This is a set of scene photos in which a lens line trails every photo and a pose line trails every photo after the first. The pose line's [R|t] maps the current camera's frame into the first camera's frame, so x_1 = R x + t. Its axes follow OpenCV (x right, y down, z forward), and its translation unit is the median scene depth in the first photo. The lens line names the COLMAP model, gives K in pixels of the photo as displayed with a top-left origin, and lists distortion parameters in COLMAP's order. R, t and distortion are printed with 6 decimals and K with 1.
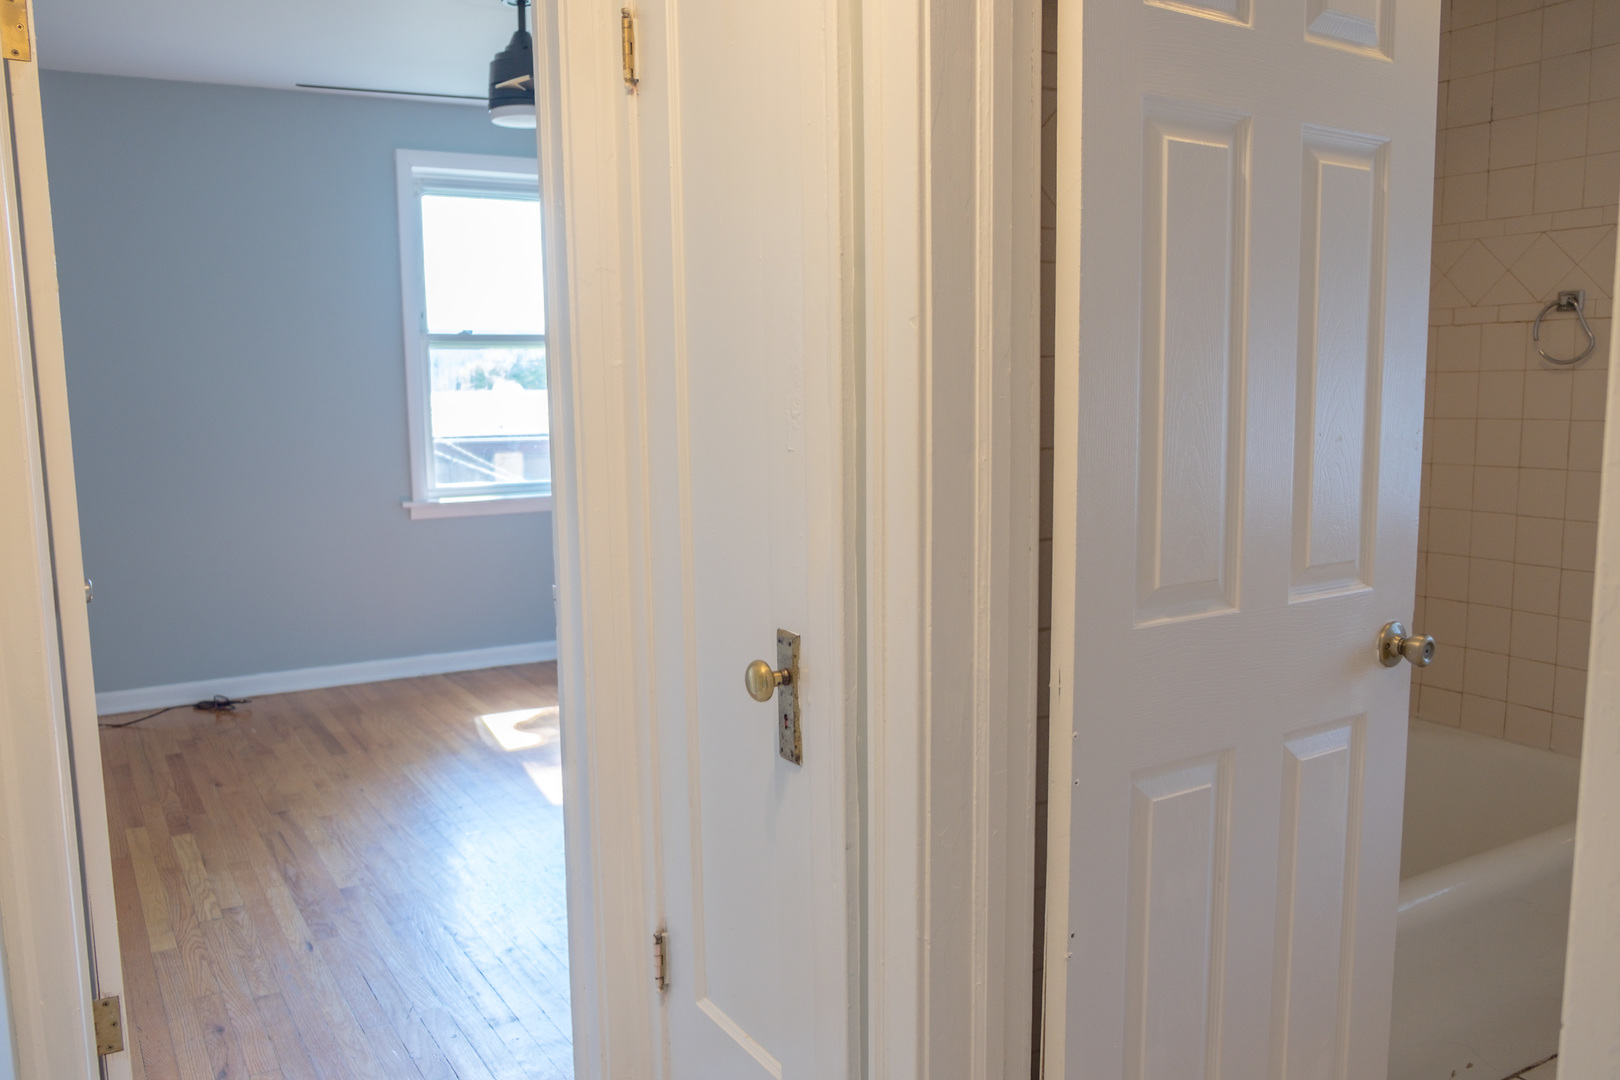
lens RADIAL K [[1282.3, 0, 811.2], [0, 1282.3, 540.0], [0, 0, 1]] dist [-0.032097, 0.039046]
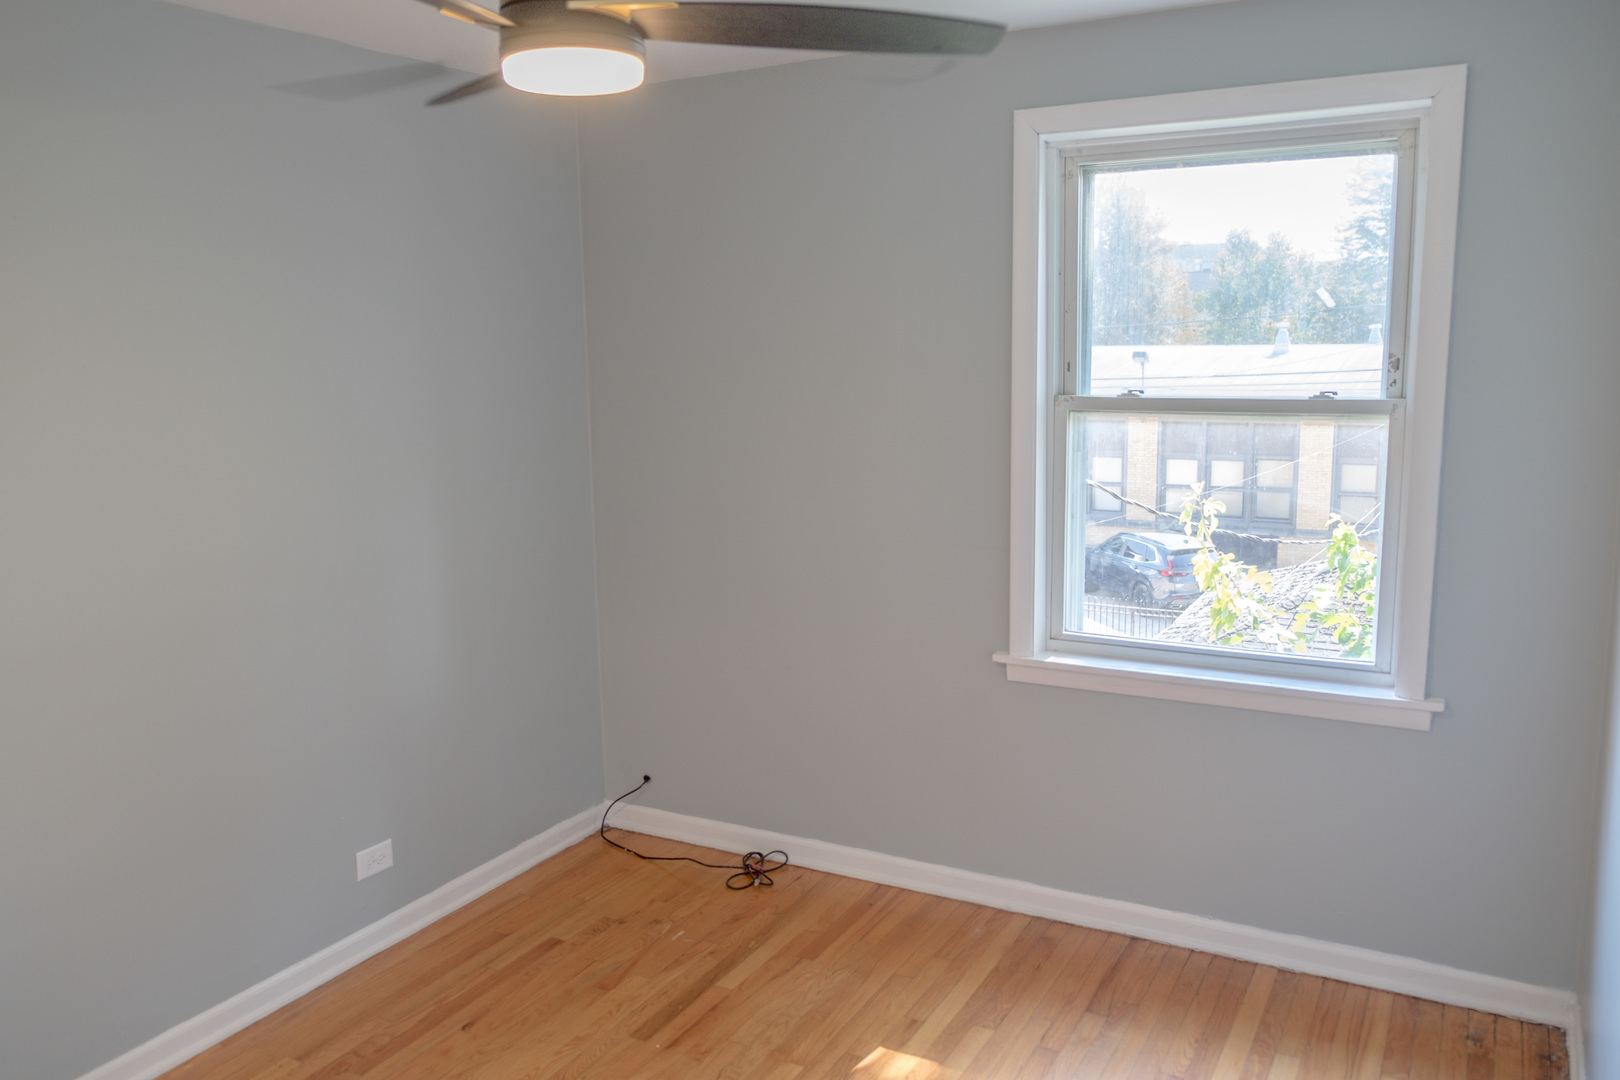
lens RADIAL K [[1282.3, 0, 807.6], [0, 1282.3, 550.3], [0, 0, 1]] dist [-0.032097, 0.039046]
pose [[0.513683, 0.140164, -0.846454, 0.198535], [-0.099464, 0.989642, 0.103513, -0.151710], [0.852195, 0.031019, 0.522303, 0.614027]]
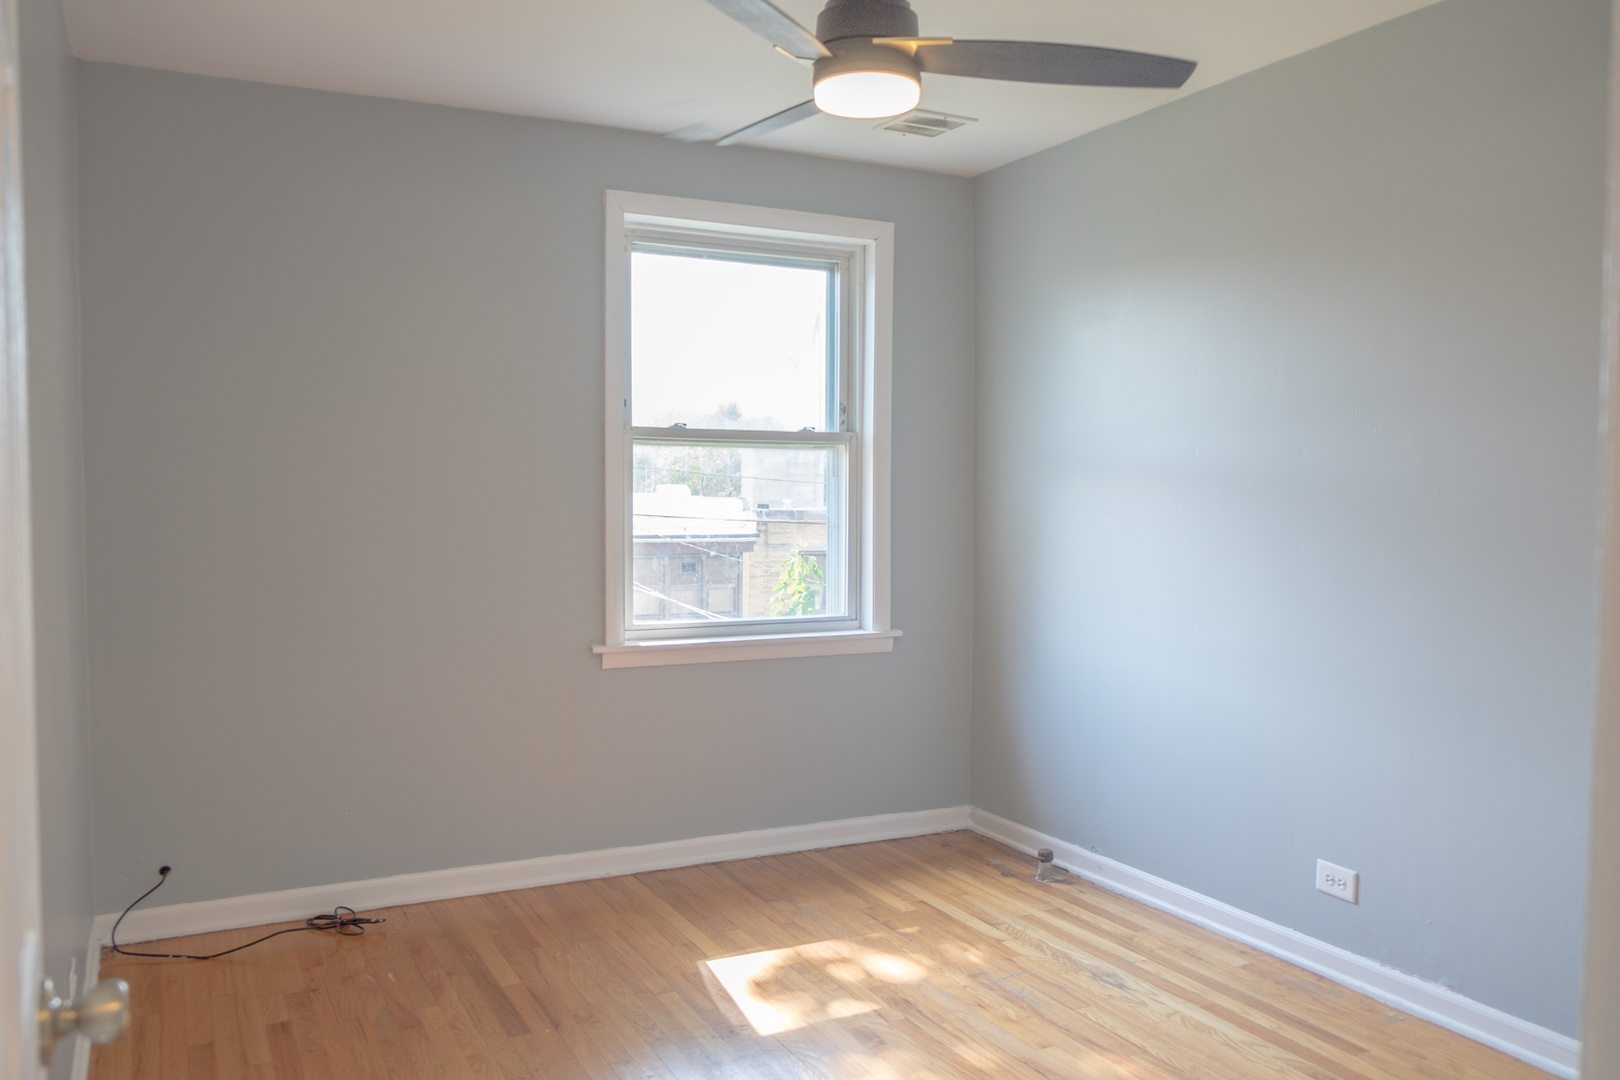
lens RADIAL K [[1282.3, 0, 857.4], [0, 1282.3, 518.9], [0, 0, 1]] dist [-0.032097, 0.039046]
pose [[0.999042, 0.018810, -0.039501, -0.144704], [-0.022492, 0.995230, -0.094931, -0.038735], [0.037527, 0.095729, 0.994700, 0.262891]]
